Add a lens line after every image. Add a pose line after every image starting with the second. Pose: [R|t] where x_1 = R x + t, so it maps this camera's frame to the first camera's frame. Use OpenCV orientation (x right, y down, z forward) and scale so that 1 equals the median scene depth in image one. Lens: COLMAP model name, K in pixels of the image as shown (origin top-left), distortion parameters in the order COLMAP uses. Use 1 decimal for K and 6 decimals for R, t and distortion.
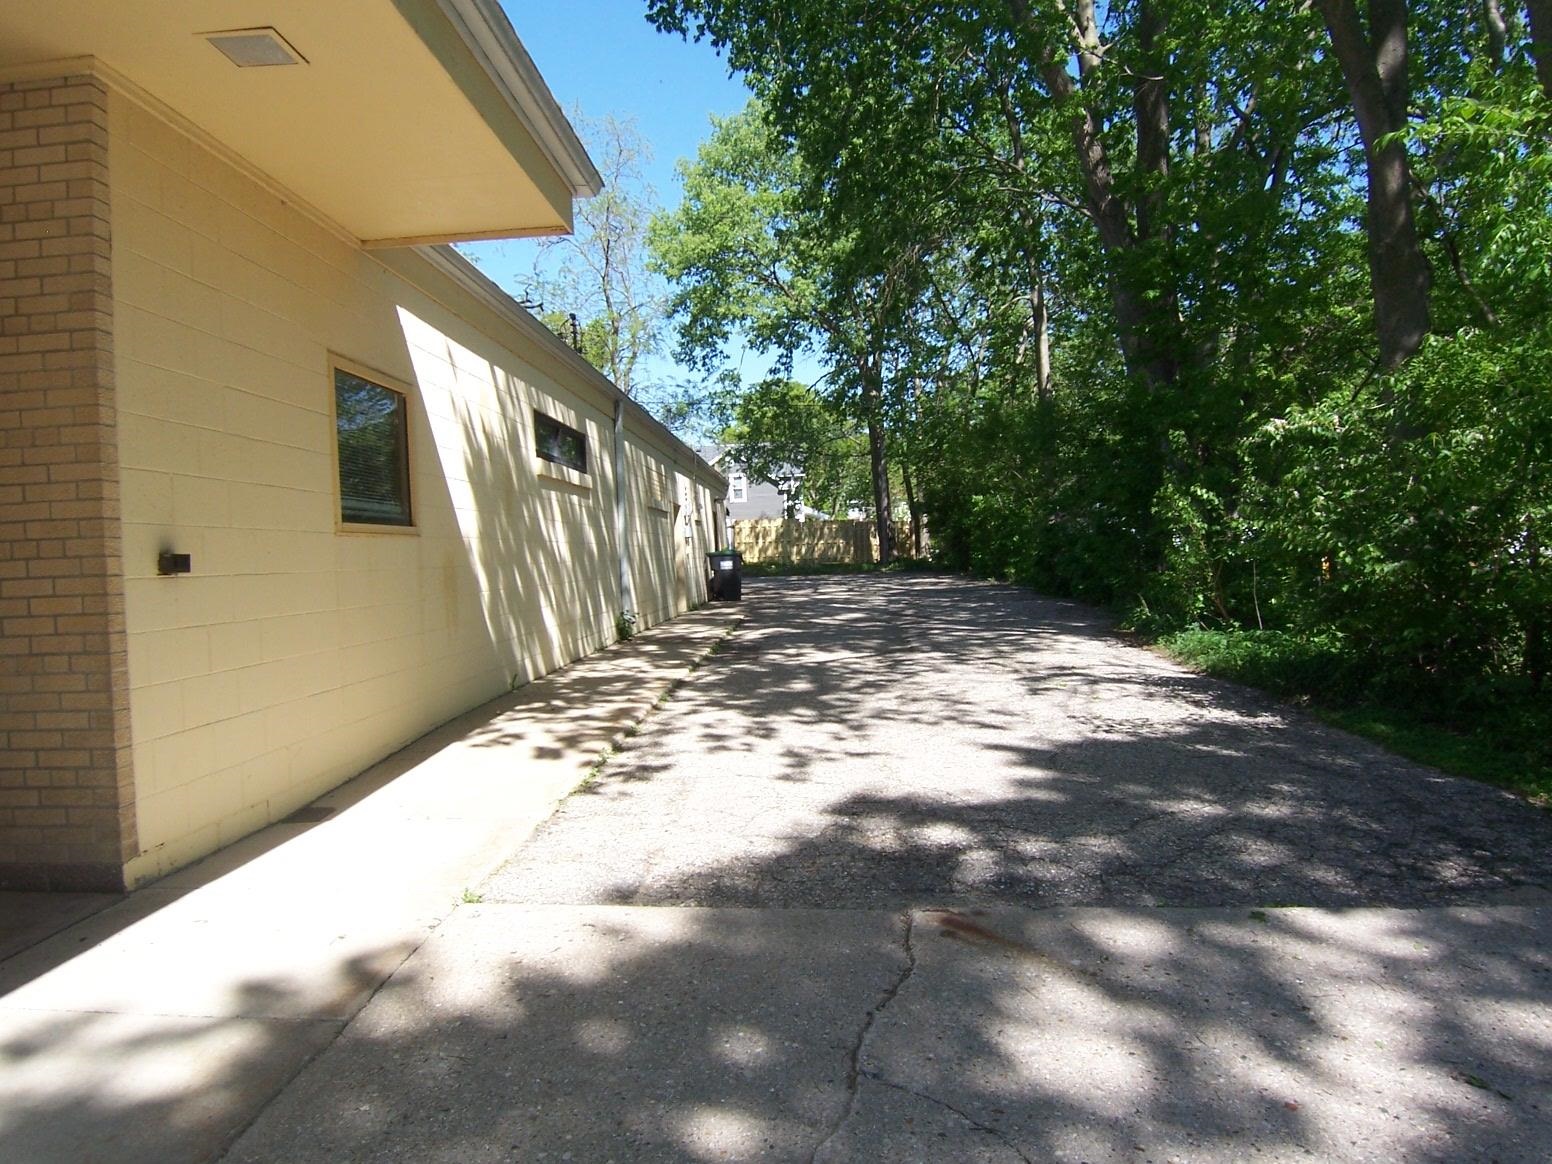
lens RADIAL K [[1057.3, 0, 776.0], [0, 1057.3, 582.0], [0, 0, 1]] dist [-0.029123, -0.025886]
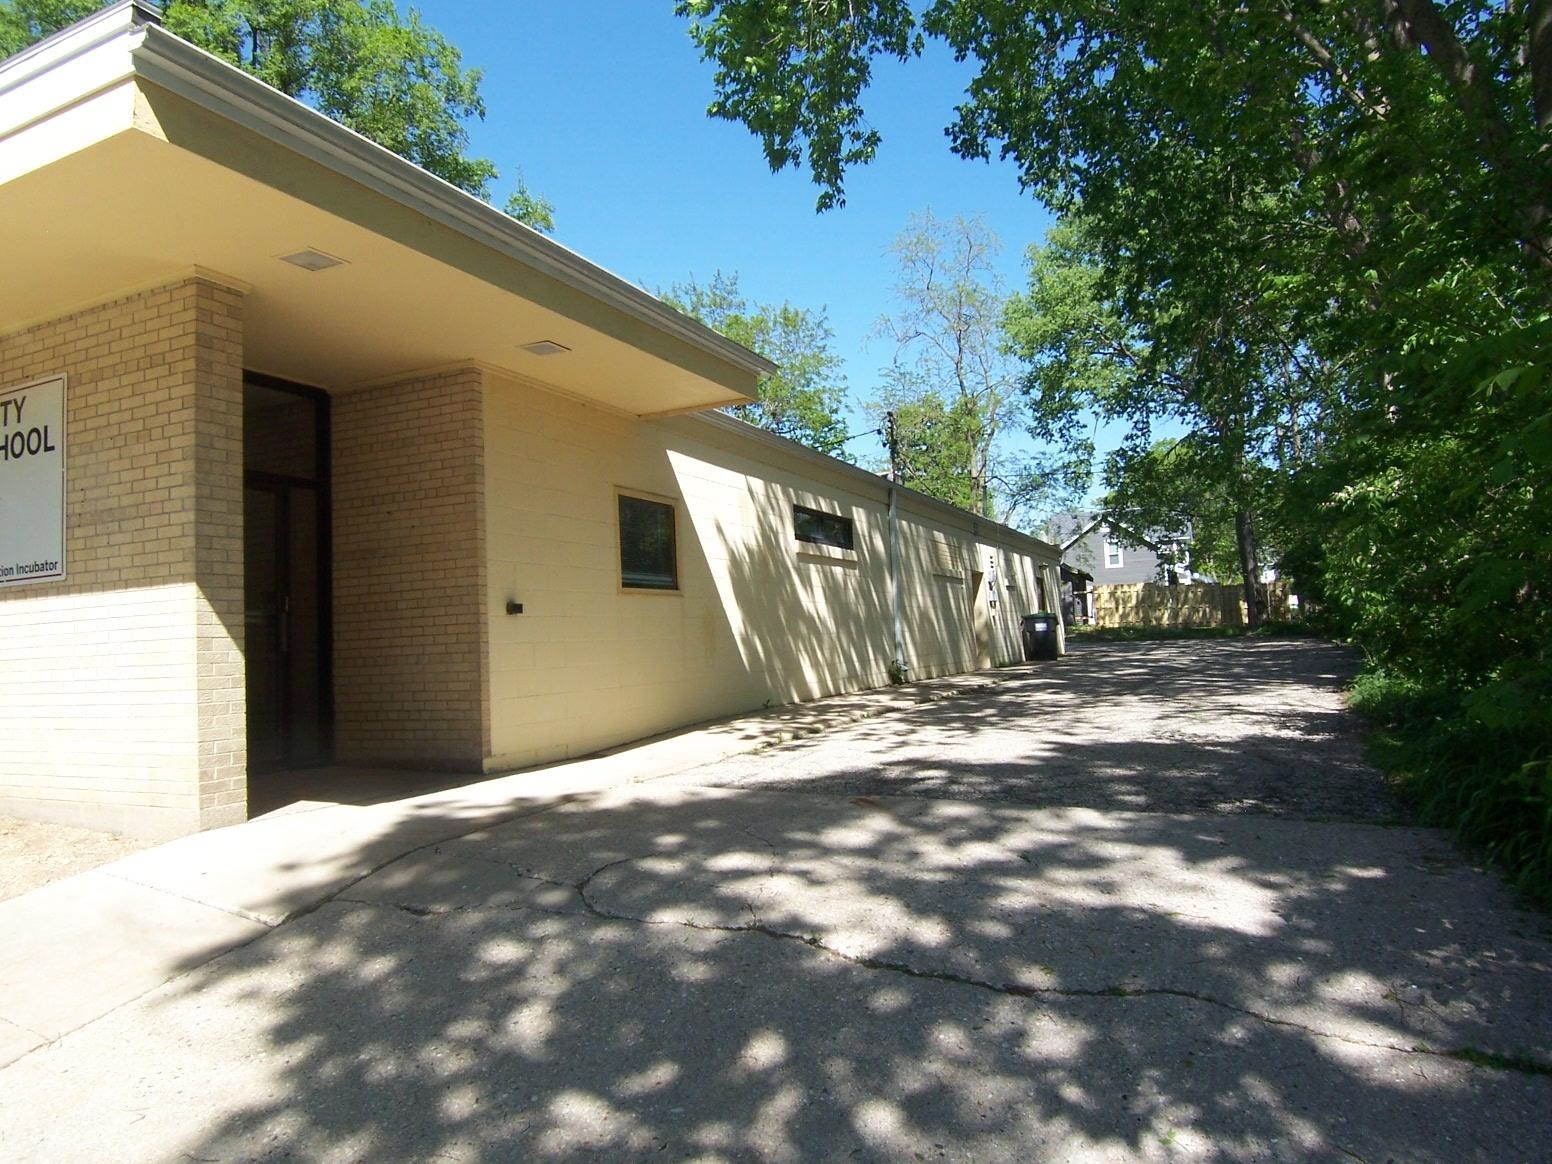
lens RADIAL K [[1051.9, 0, 759.7], [0, 1051.9, 579.8], [0, 0, 1]] dist [0.003576, -0.061421]
pose [[0.924843, -0.023355, -0.379632, 0.099596], [-0.002784, 0.997671, -0.068160, 0.010374], [0.380339, 0.064094, 0.922623, -0.106543]]
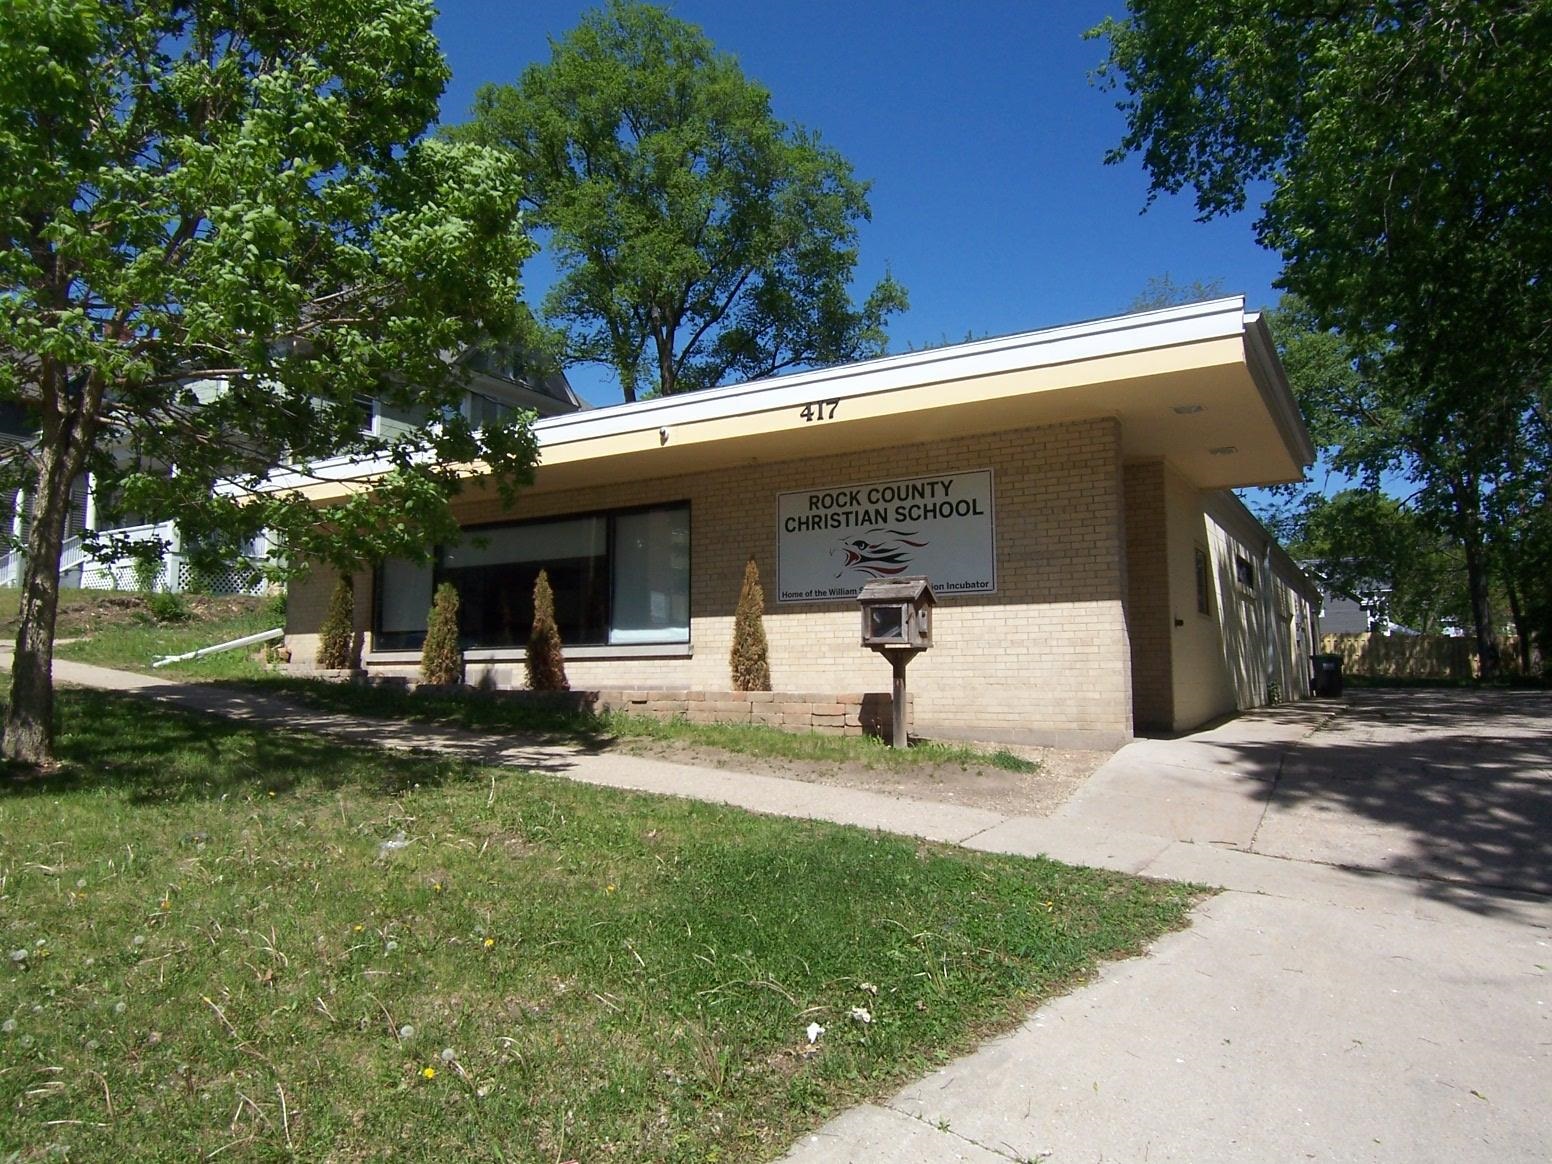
lens RADIAL K [[1046.7, 0, 776.1], [0, 1046.7, 574.3], [0, 0, 1]] dist [0.006427, -0.062400]
pose [[0.877018, -0.010782, -0.480337, -0.028627], [-0.045407, 0.993413, -0.105204, 0.034339], [0.478308, 0.114077, 0.870751, -0.347469]]
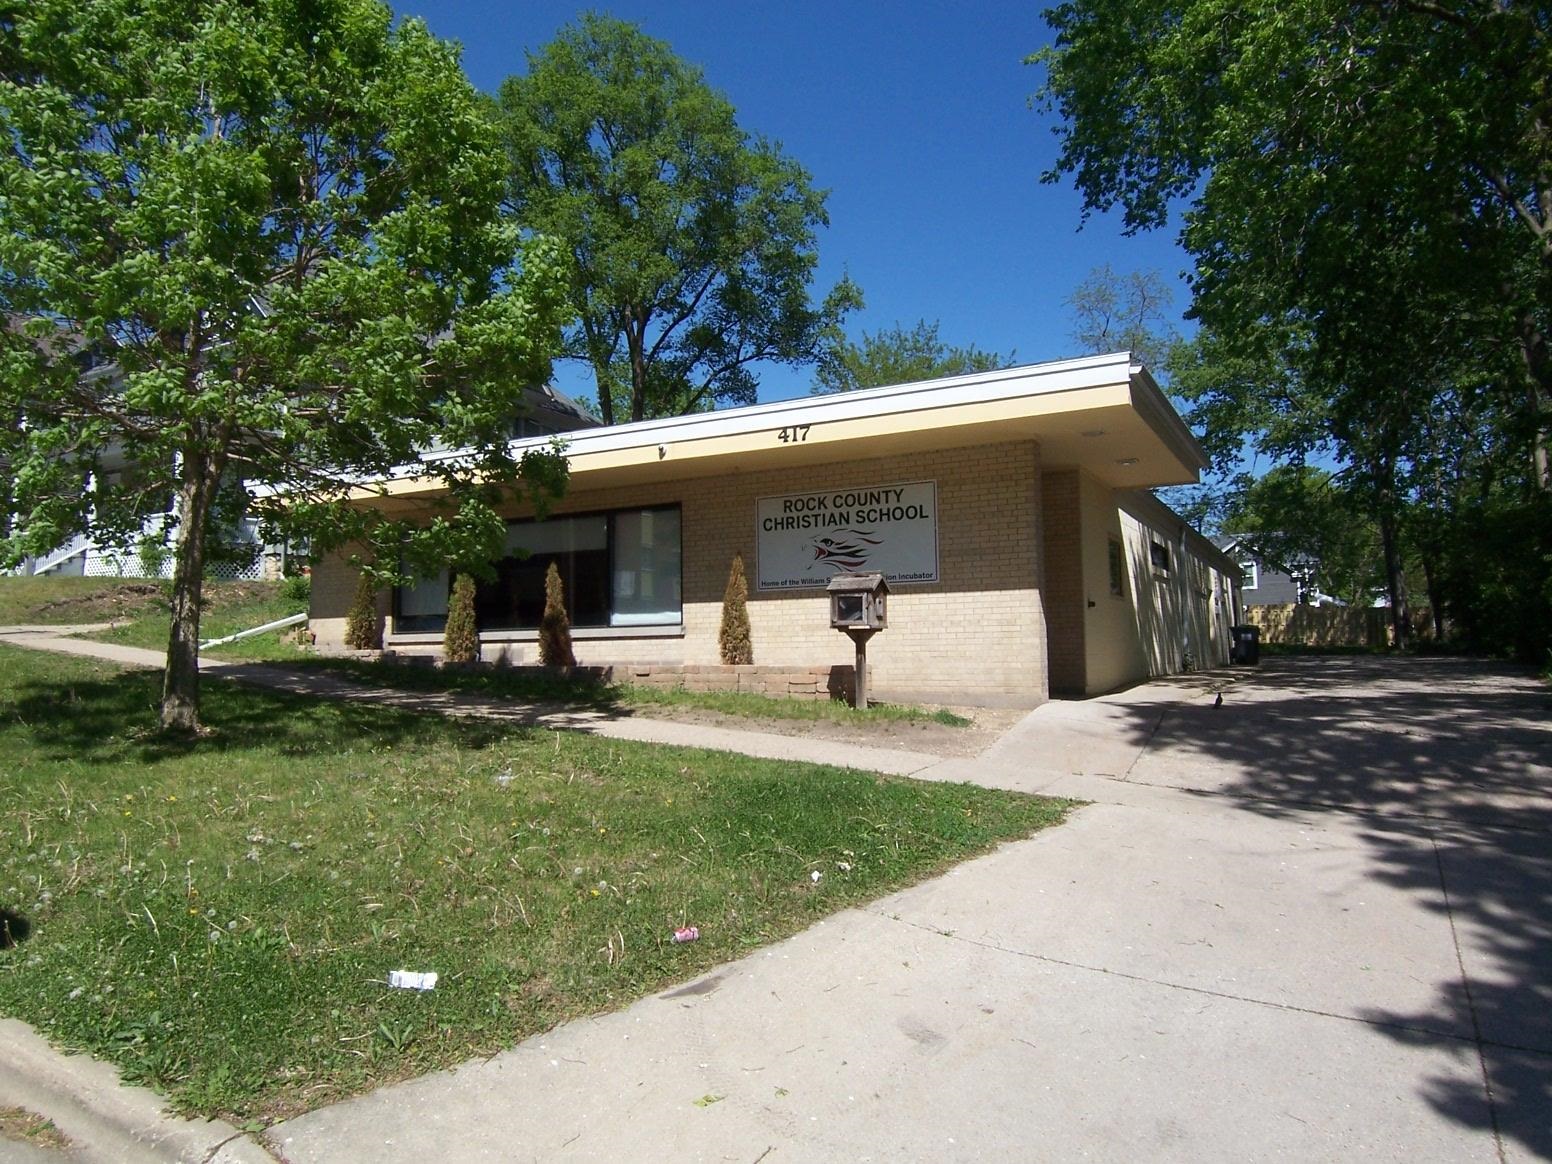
lens RADIAL K [[1038.9, 0, 777.5], [0, 1038.9, 575.6], [0, 0, 1]] dist [0.025342, -0.086753]
pose [[0.897218, -0.003991, -0.441570, 0.001086], [-0.035042, 0.996162, -0.080205, 0.033832], [0.440196, 0.087435, 0.893635, -0.429484]]
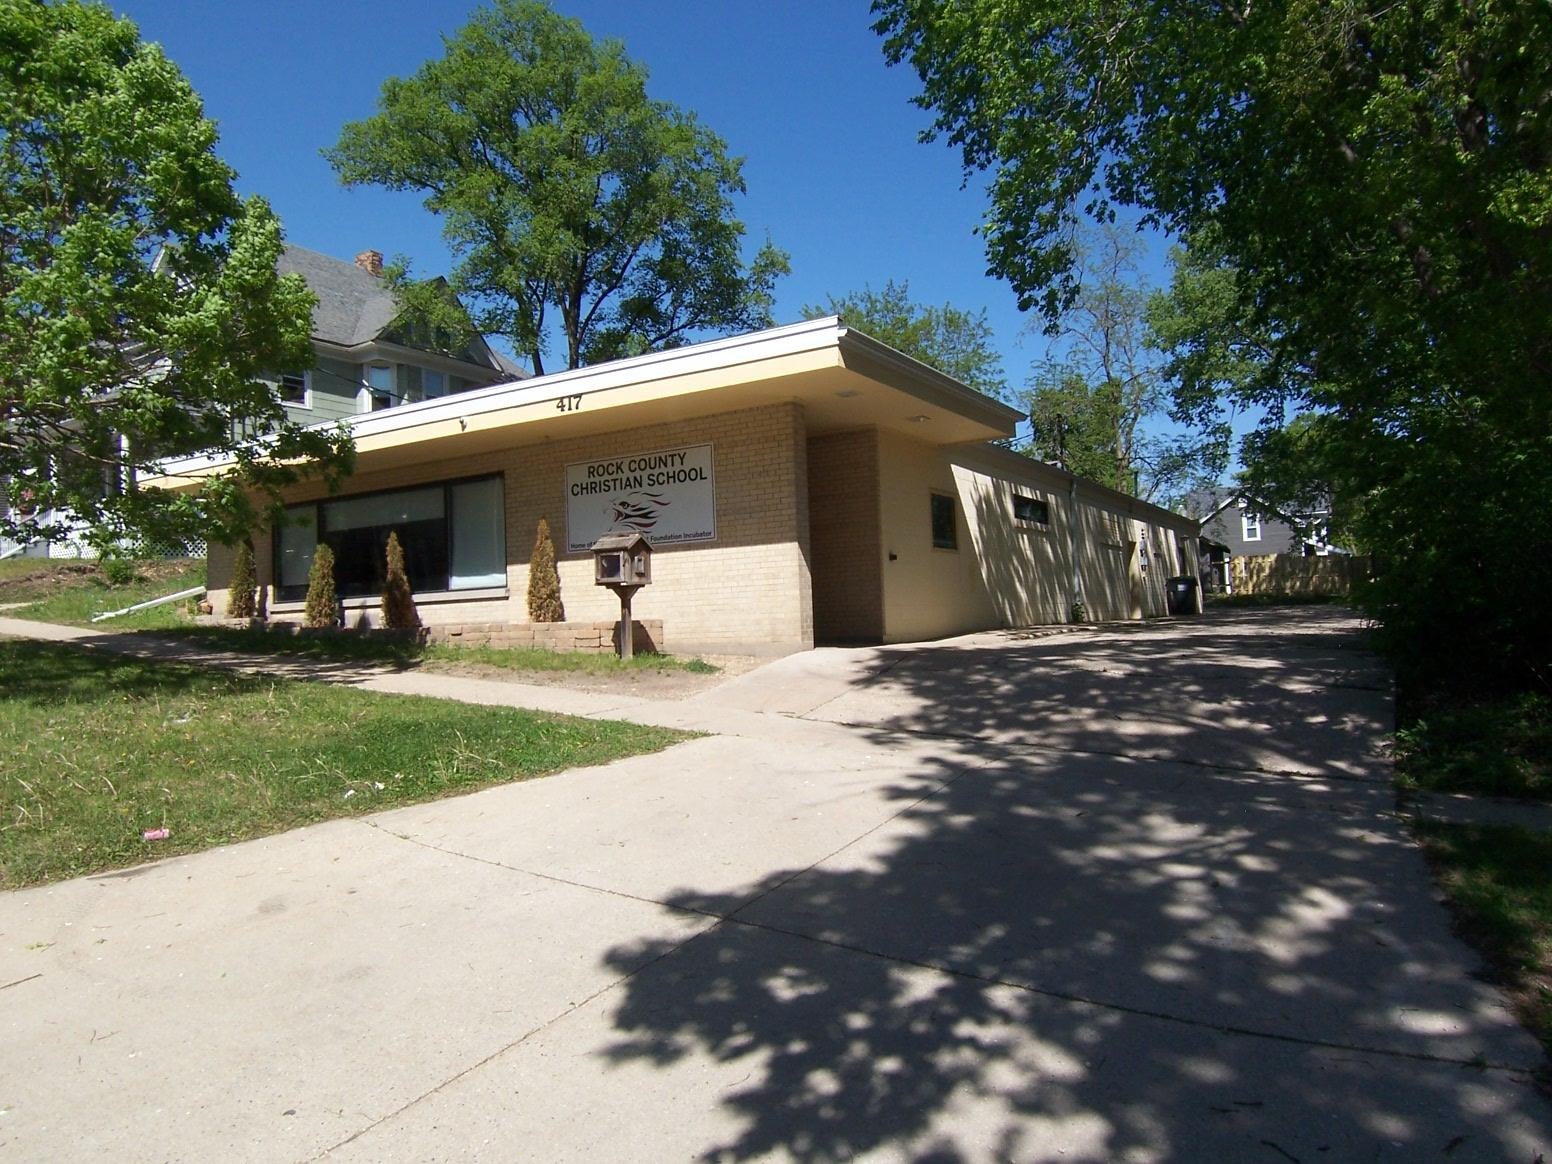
lens RADIAL K [[1041.7, 0, 770.3], [0, 1041.7, 576.1], [0, 0, 1]] dist [-0.000006, -0.058433]
pose [[0.876662, -0.012929, -0.480933, 0.131267], [-0.010616, 0.998876, -0.046205, 0.036879], [0.480990, 0.045612, 0.875539, -0.396723]]
